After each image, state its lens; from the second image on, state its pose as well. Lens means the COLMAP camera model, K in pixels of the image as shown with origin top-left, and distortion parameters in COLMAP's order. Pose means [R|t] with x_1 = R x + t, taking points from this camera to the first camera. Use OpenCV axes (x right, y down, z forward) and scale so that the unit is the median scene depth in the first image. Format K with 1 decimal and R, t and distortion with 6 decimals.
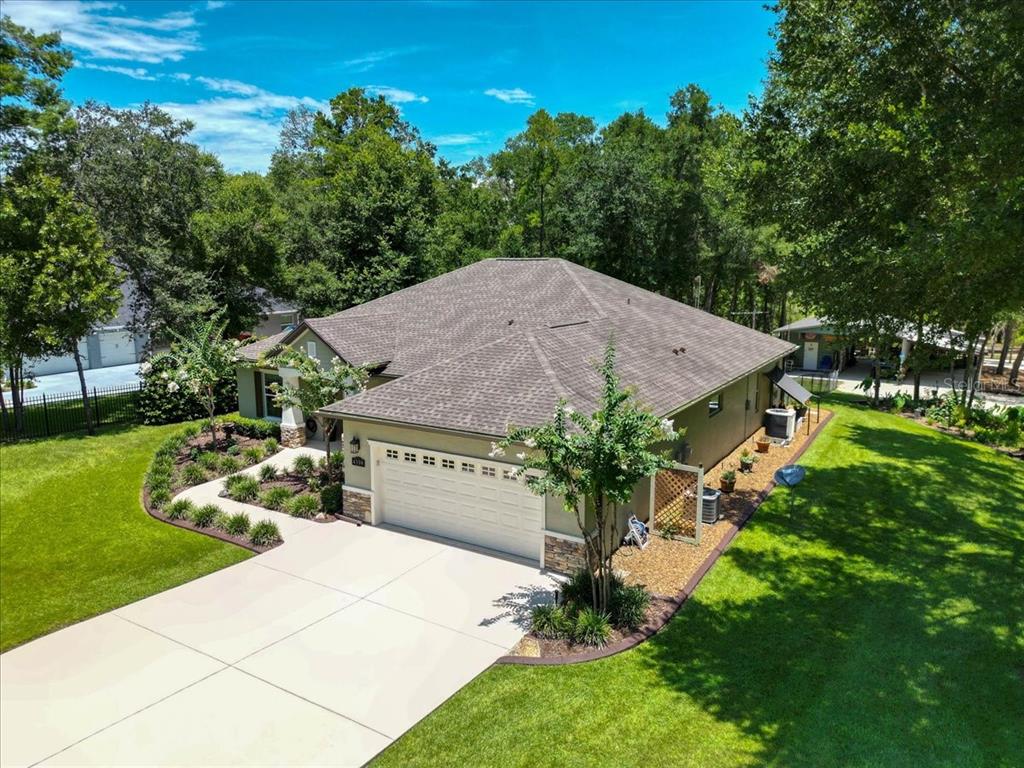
lens RADIAL K [[714.3, 0, 511.1], [0, 714.3, 381.9], [0, 0, 1]] dist [0.042294, -0.014776]
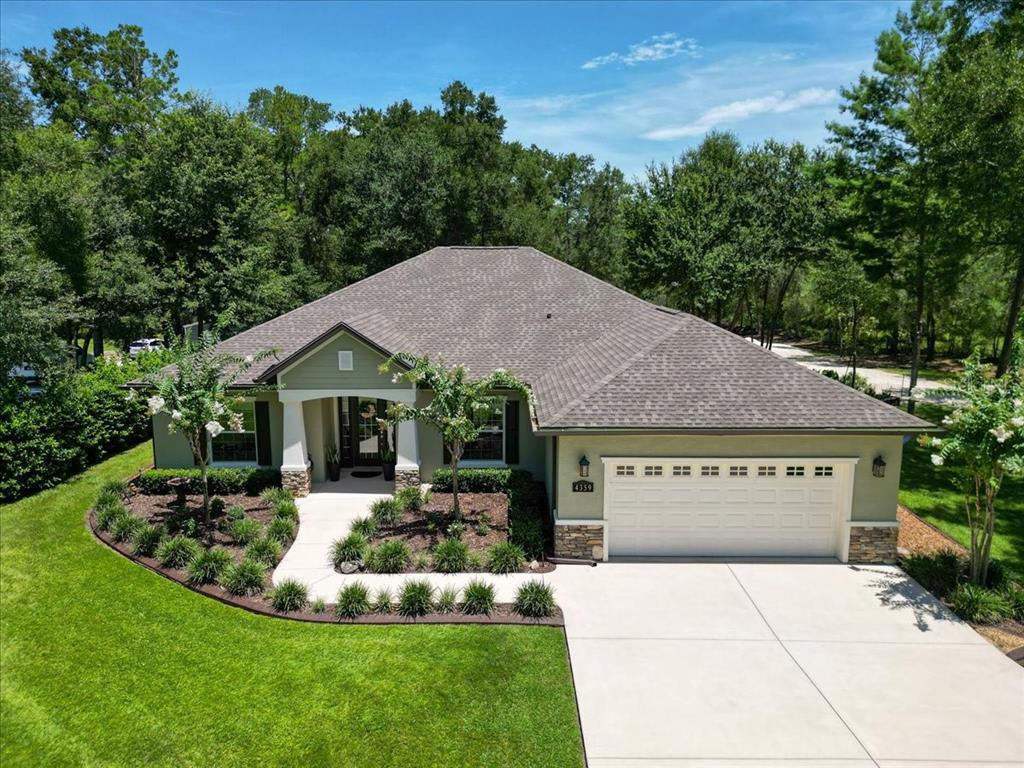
lens RADIAL K [[714.3, 0, 511.0], [0, 714.3, 383.3], [0, 0, 1]] dist [0.042294, -0.014776]
pose [[0.852697, -0.085965, 0.515284, -0.691186], [0.089031, 0.995851, 0.018809, -0.026701], [-0.514763, 0.029838, 0.856813, 0.352977]]
